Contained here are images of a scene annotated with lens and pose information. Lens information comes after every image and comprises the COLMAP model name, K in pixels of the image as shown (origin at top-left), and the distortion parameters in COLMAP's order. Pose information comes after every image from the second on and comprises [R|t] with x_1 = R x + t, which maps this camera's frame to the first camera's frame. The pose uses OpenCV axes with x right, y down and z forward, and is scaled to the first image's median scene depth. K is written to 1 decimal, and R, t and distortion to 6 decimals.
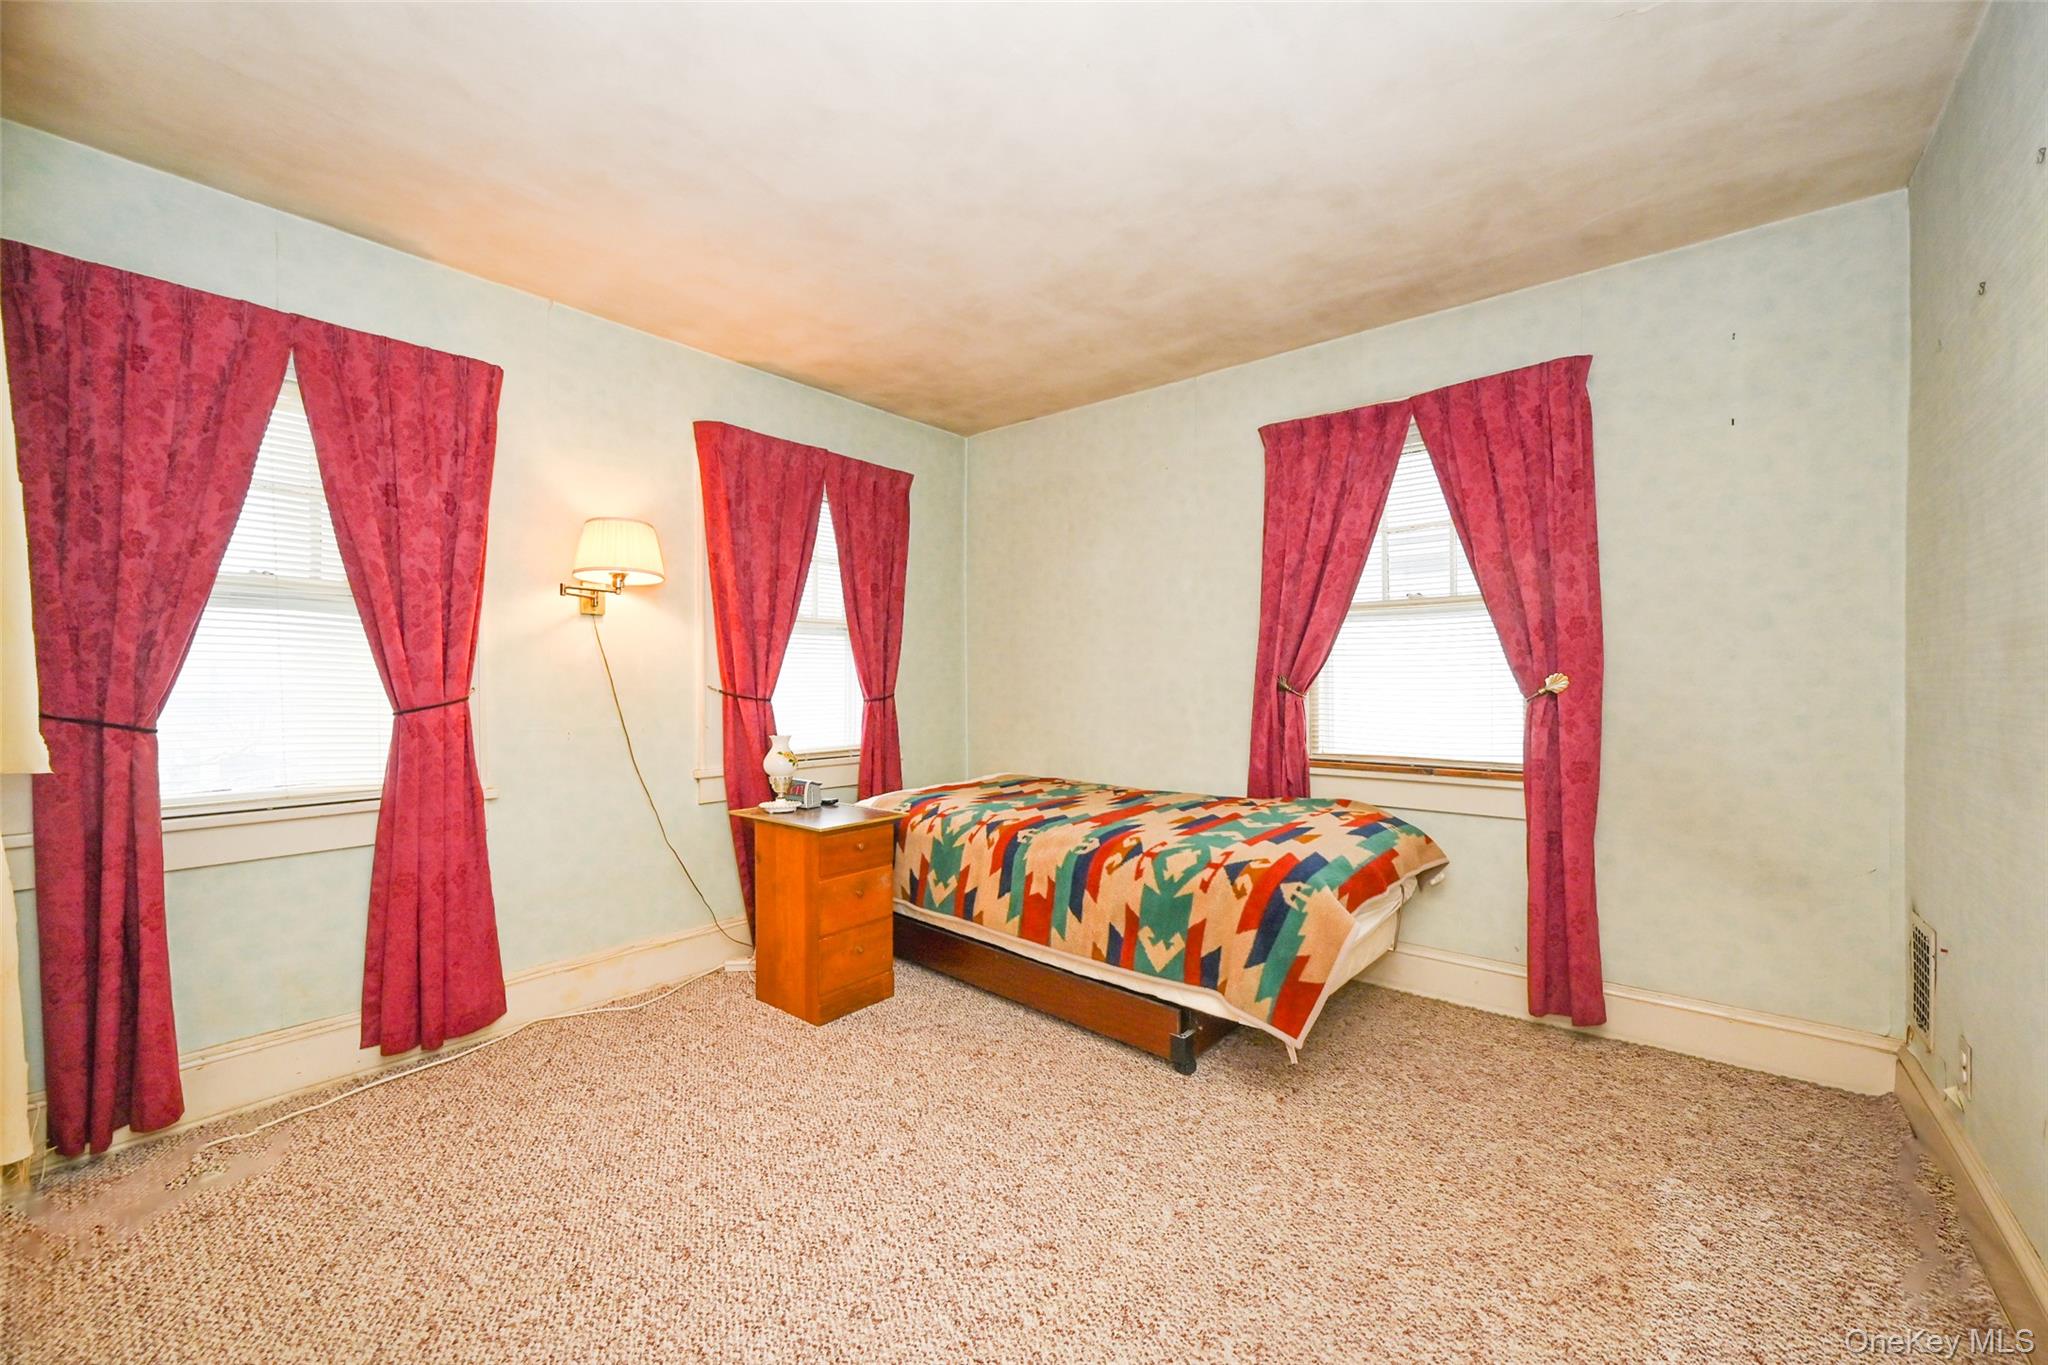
lens RADIAL K [[804.4, 0, 1024.6], [0, 804.4, 678.6], [0, 0, 1]] dist [0.002089, -0.000181]
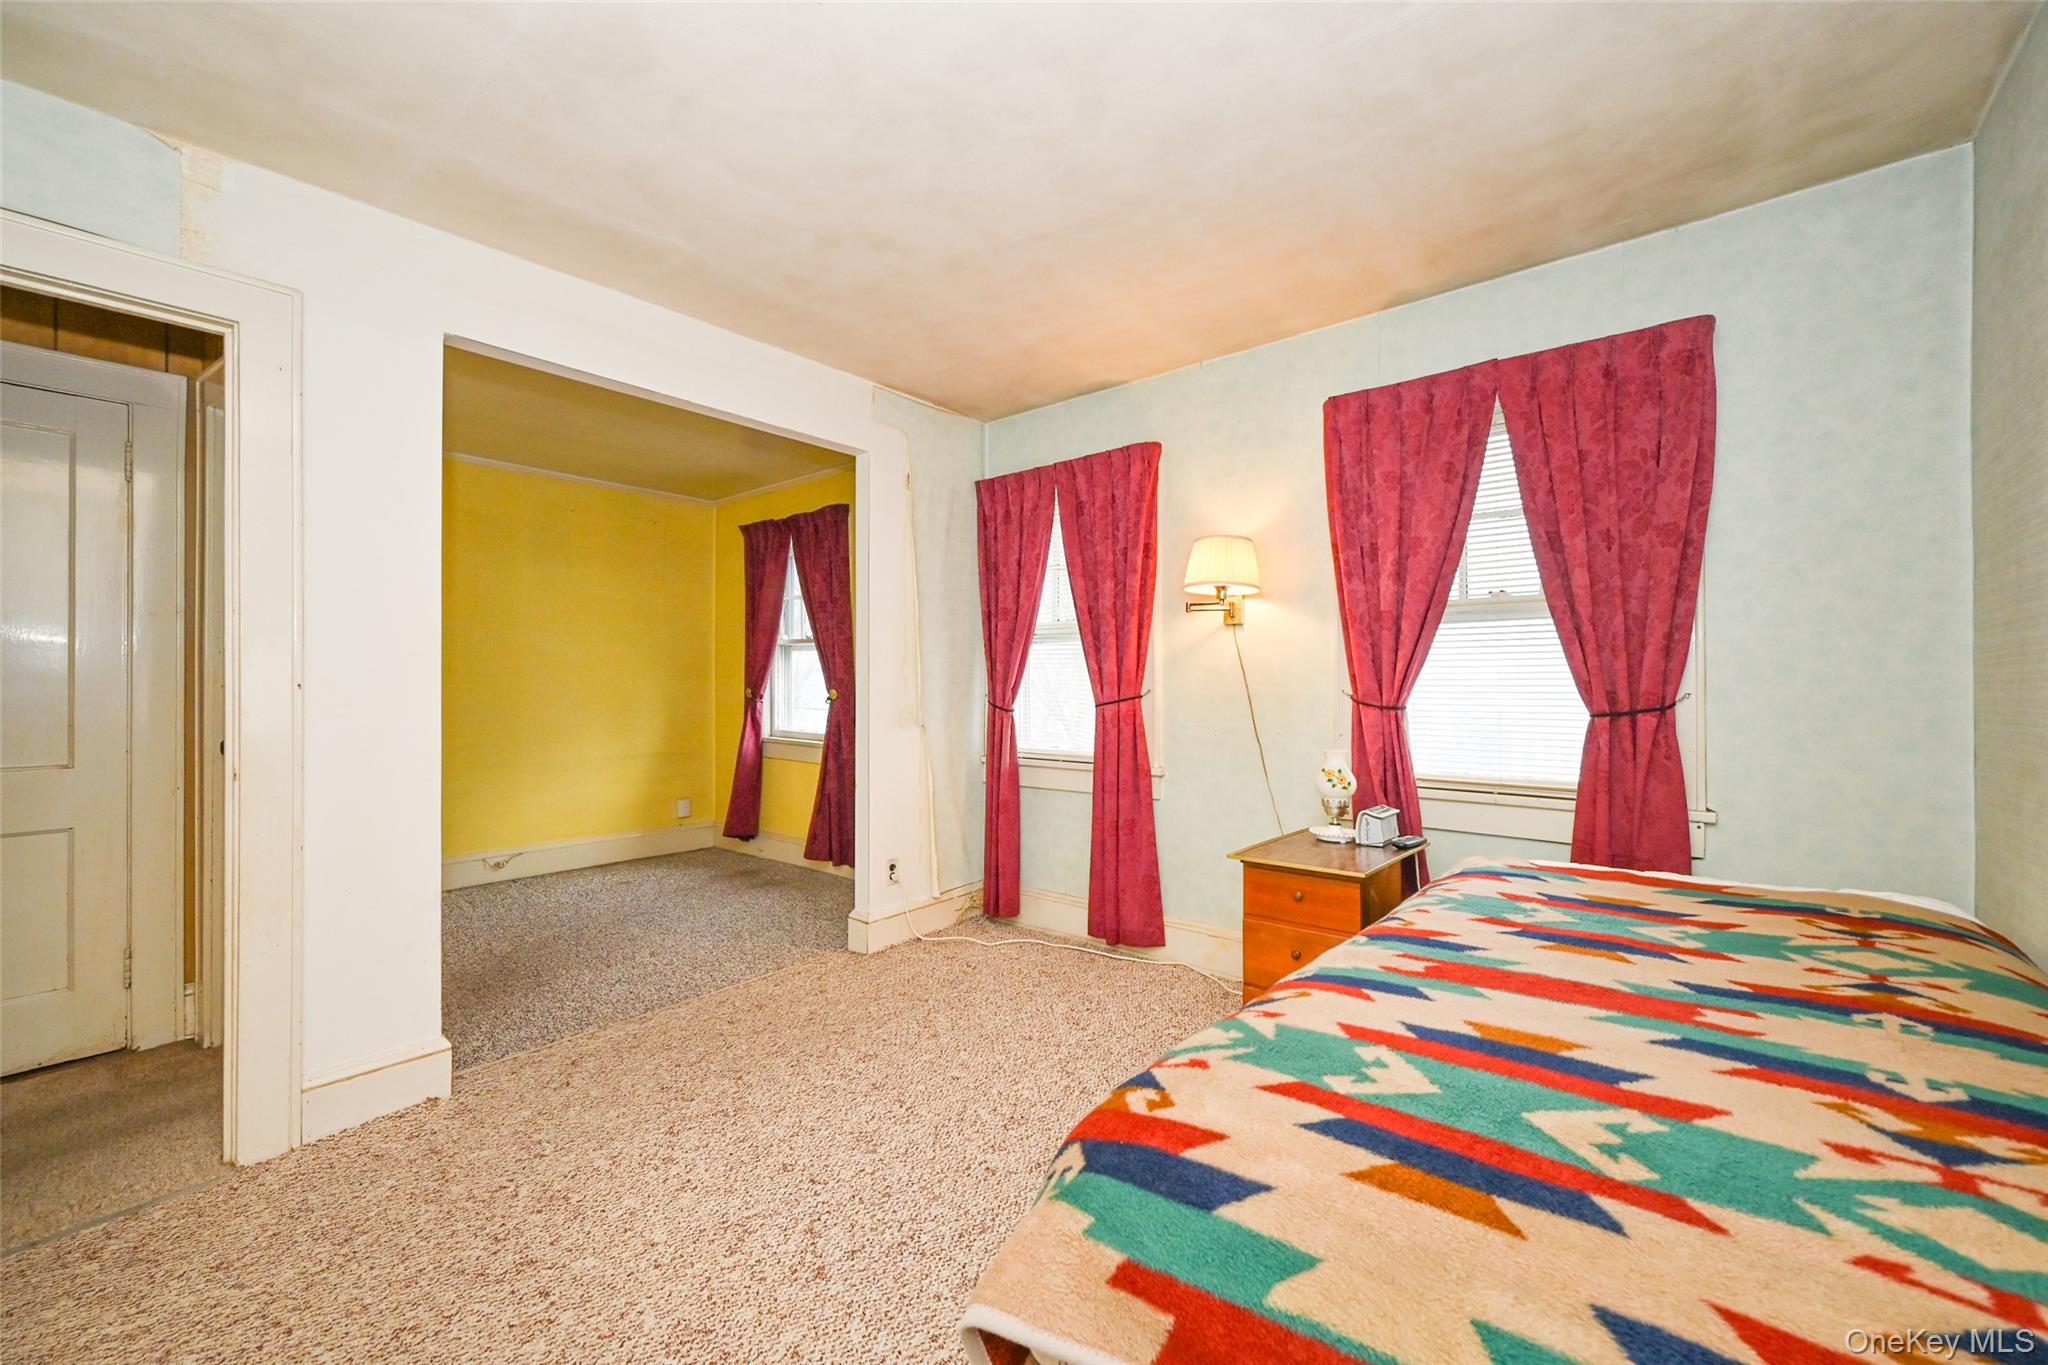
lens RADIAL K [[804.4, 0, 1032.0], [0, 804.4, 684.0], [0, 0, 1]] dist [0.002089, -0.000181]
pose [[0.005052, -0.000432, -0.999987, 0.587316], [0.001875, 0.999998, -0.000423, 0.002272], [0.999985, -0.001873, 0.005053, 0.742788]]
